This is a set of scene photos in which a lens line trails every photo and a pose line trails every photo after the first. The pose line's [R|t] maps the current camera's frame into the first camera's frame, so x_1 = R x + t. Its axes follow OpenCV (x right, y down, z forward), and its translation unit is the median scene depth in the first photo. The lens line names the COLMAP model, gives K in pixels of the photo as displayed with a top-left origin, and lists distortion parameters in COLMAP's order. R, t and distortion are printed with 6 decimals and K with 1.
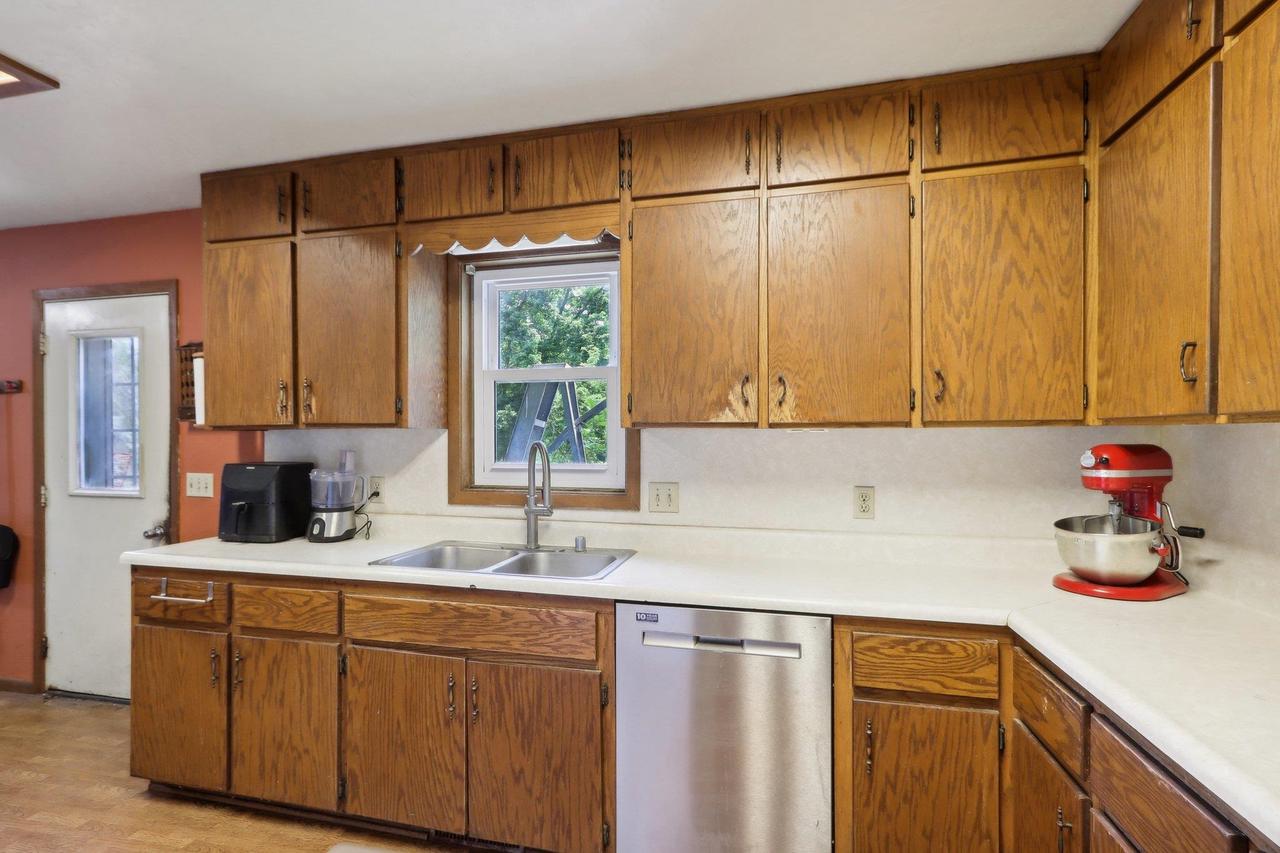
lens RADIAL K [[613.6, 0, 618.1], [0, 613.6, 441.4], [0, 0, 1]] dist [0.003990, 0.000293]
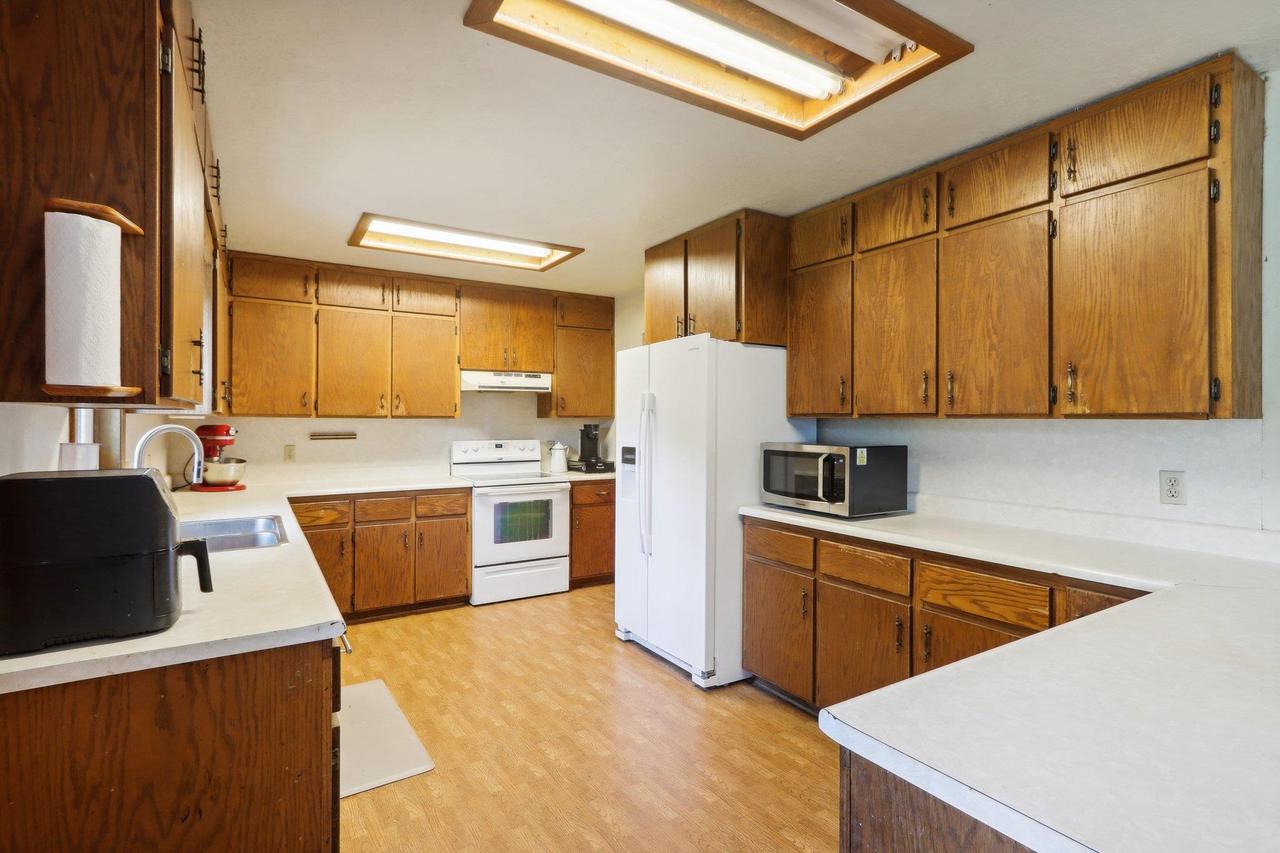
lens RADIAL K [[612.7, 0, 624.0], [0, 612.7, 421.5], [0, 0, 1]] dist [0.007921, 0.000435]
pose [[-0.715354, -0.000377, 0.698762, -1.516323], [0.000025, 1.000000, 0.000566, -0.007904], [-0.698762, 0.000423, -0.715354, 1.326421]]
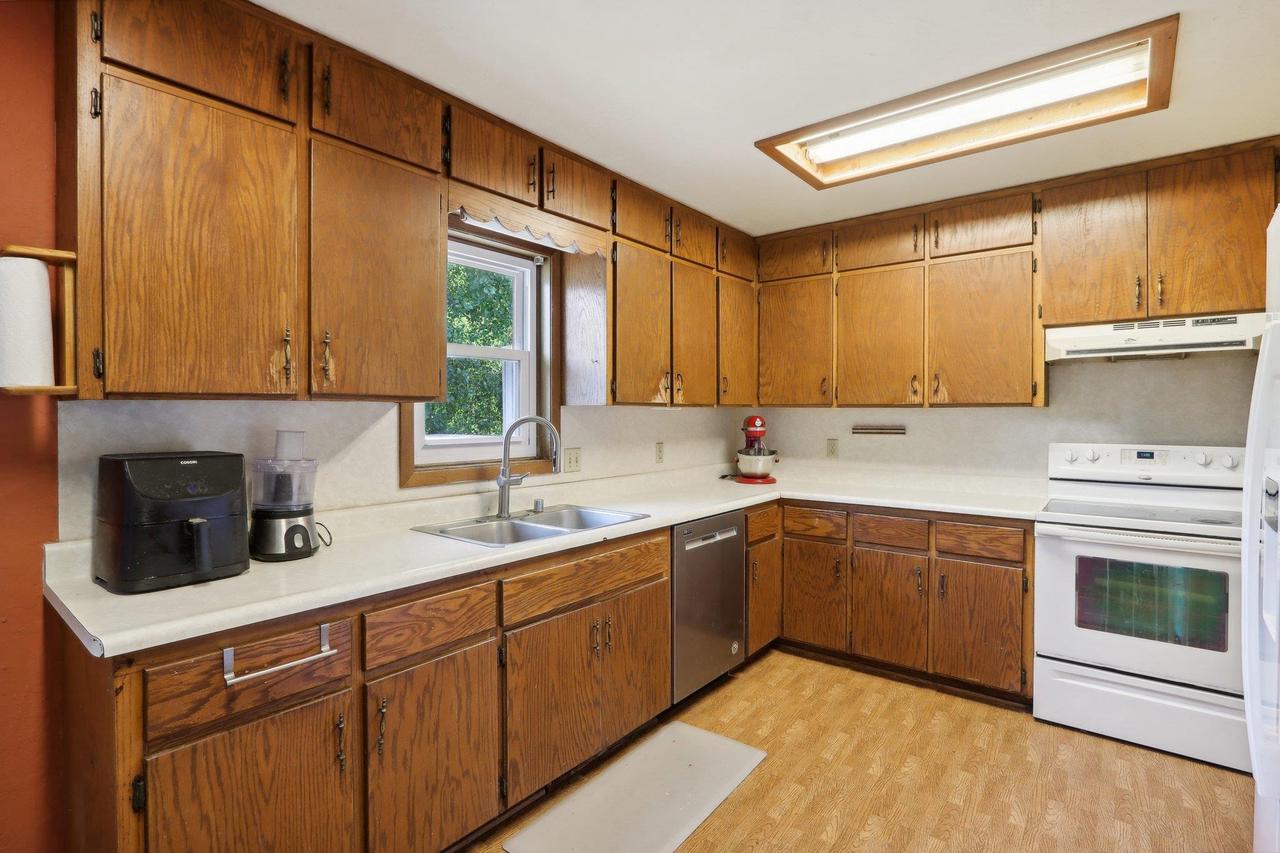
lens RADIAL K [[611.7, 0, 628.5], [0, 611.7, 415.8], [0, 0, 1]] dist [-0.014577, 0.000138]
pose [[0.418946, -0.005068, 0.907997, -1.160033], [0.003194, 0.999986, 0.004108, -0.005473], [-0.908005, 0.001179, 0.418957, 0.418396]]
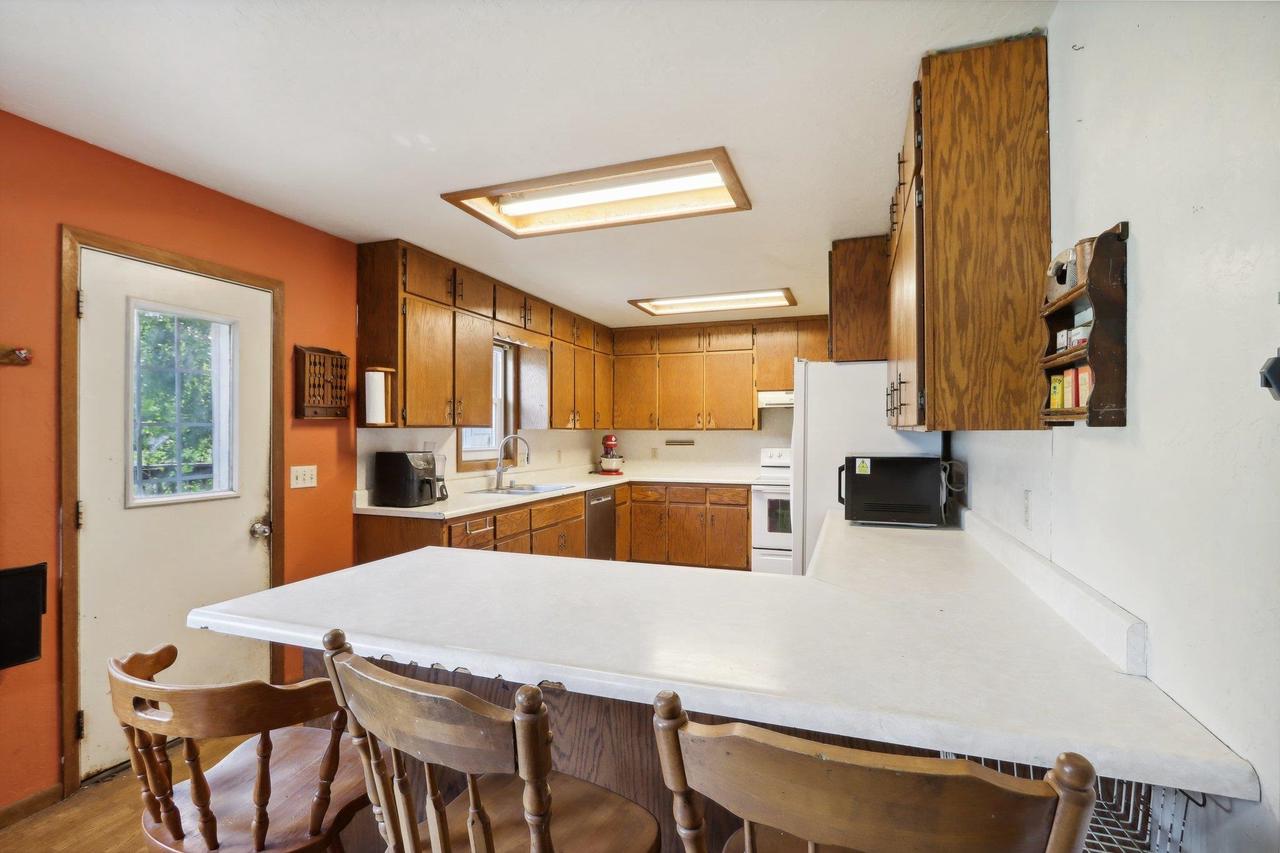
lens RADIAL K [[613.3, 0, 620.0], [0, 613.3, 429.0], [0, 0, 1]] dist [-0.021873, 0.000204]
pose [[0.115360, 0.004847, 0.993312, -2.379297], [0.002684, 0.999983, -0.005191, -0.009812], [-0.993320, 0.003265, 0.115345, 0.442568]]
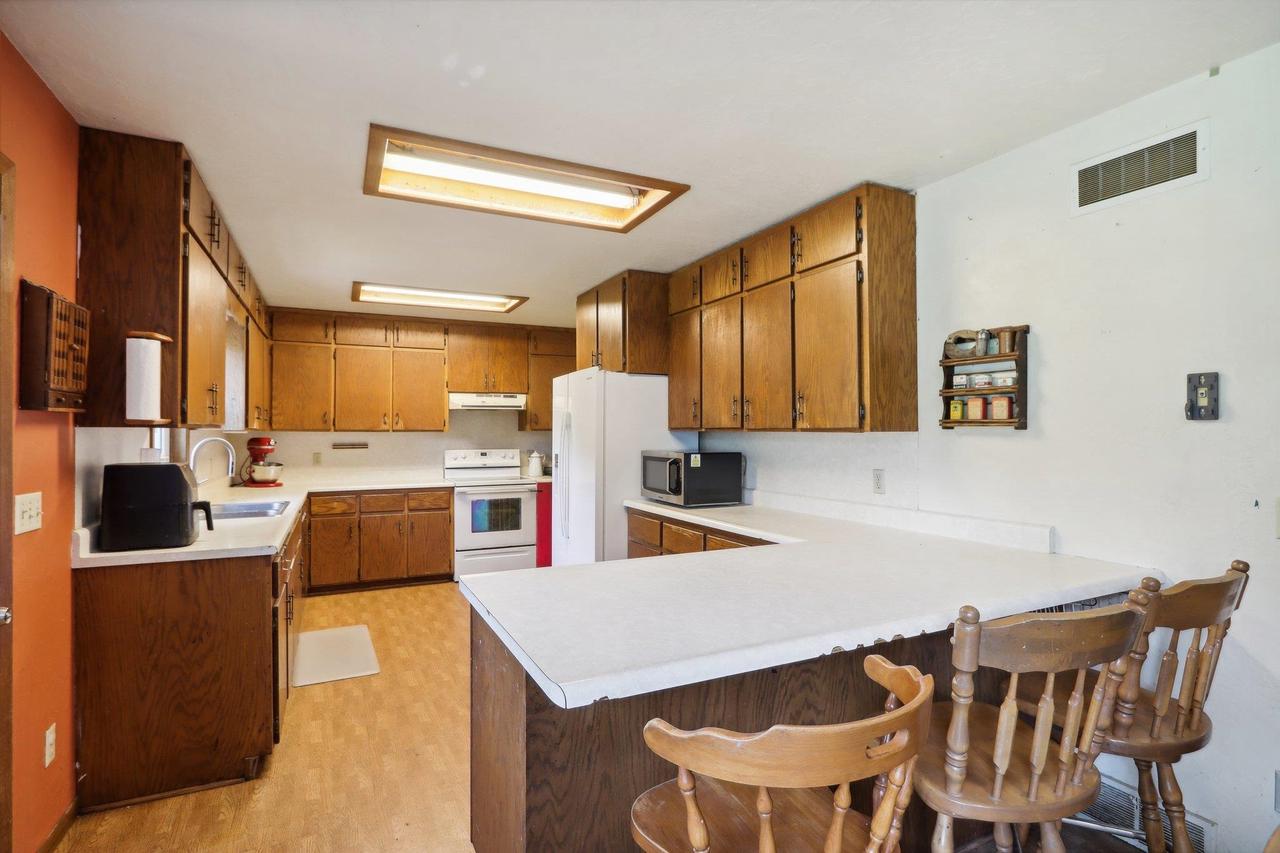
lens RADIAL K [[613.3, 0, 620.0], [0, 613.3, 429.0], [0, 0, 1]] dist [-0.021873, 0.000204]
pose [[-0.635675, 0.006472, 0.771930, -2.151497], [0.003364, 0.999979, -0.005614, -0.011920], [-0.771950, -0.000972, -0.635683, 1.302129]]
